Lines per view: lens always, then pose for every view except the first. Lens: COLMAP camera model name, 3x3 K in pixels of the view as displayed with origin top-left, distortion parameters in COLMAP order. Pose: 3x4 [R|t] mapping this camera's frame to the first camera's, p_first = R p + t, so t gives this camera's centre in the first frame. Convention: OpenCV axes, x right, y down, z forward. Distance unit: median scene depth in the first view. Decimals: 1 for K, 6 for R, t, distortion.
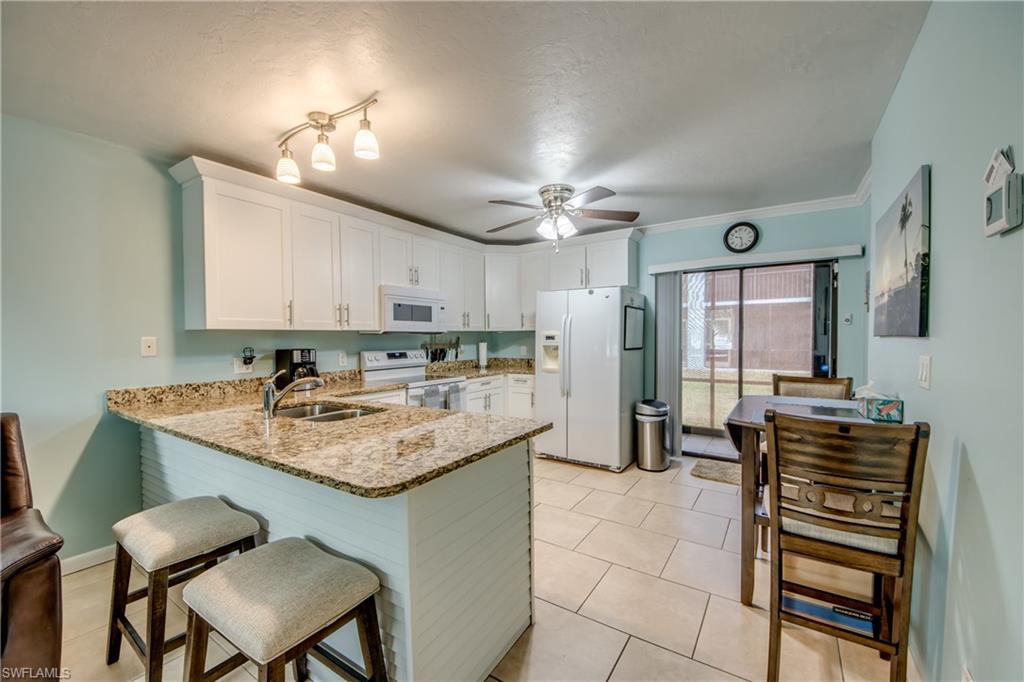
lens RADIAL K [[403.4, 0, 509.9], [0, 403.4, 344.7], [0, 0, 1]] dist [0.048583, -0.034556]
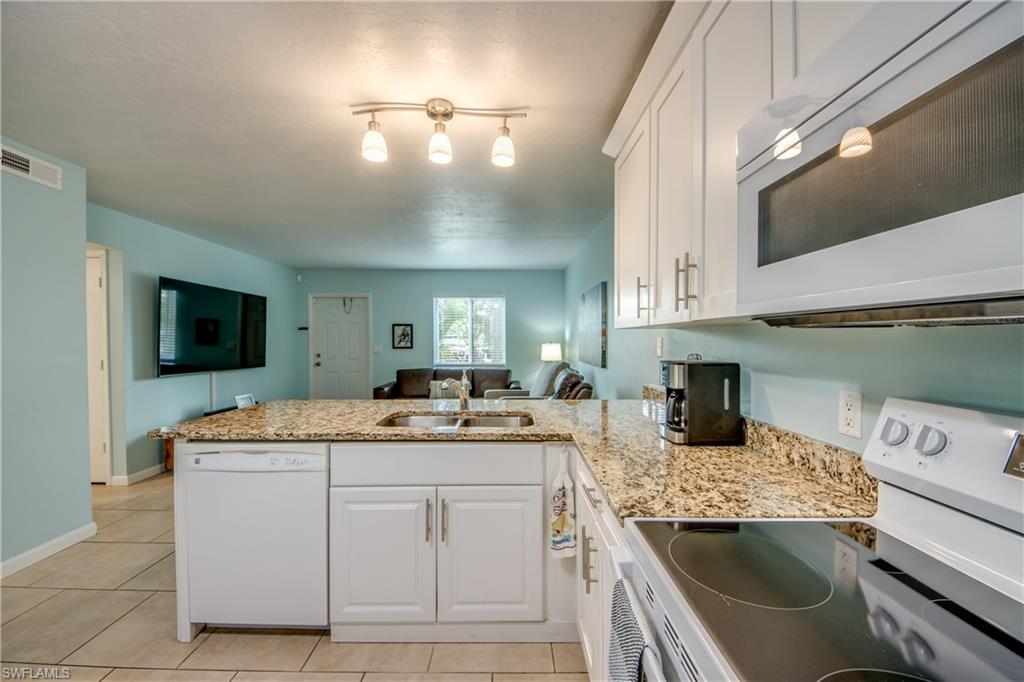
lens RADIAL K [[398.6, 0, 506.4], [0, 398.6, 345.1], [0, 0, 1]] dist [0.026407, -0.016130]
pose [[-0.834202, 0.019779, -0.551104, -0.034990], [-0.001781, 0.999255, 0.038559, -0.022980], [0.551456, 0.033148, -0.833545, 1.021176]]
